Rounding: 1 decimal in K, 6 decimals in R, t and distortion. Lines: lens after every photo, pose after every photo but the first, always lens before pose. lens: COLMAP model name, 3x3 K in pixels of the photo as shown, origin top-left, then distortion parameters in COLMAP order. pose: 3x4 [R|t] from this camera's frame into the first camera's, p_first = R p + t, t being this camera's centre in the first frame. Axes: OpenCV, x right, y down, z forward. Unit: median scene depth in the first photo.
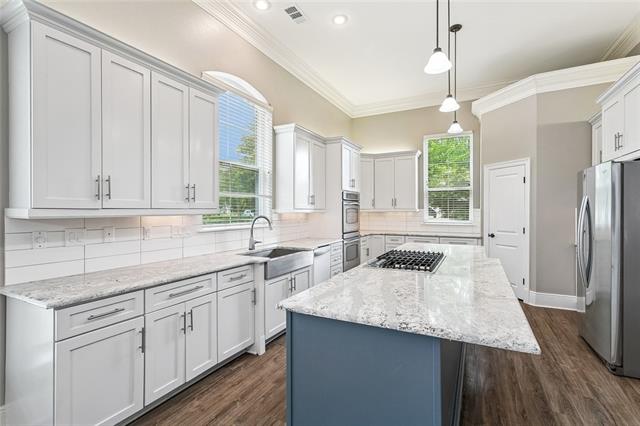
lens RADIAL K [[302.8, 0, 320.6], [0, 302.8, 209.3], [0, 0, 1]] dist [0.002114, 0.000609]
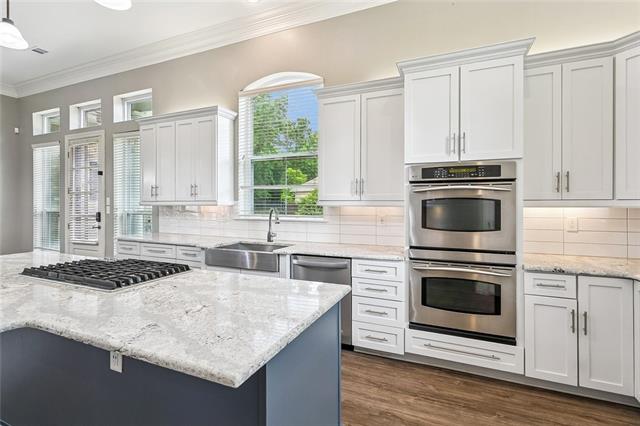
lens RADIAL K [[302.8, 0, 320.6], [0, 302.8, 209.3], [0, 0, 1]] dist [0.002114, 0.000609]
pose [[0.074765, 0.018254, -0.997034, 0.791139], [-0.000372, 0.999833, 0.018277, 0.007858], [0.997201, -0.000996, 0.074759, 1.094672]]
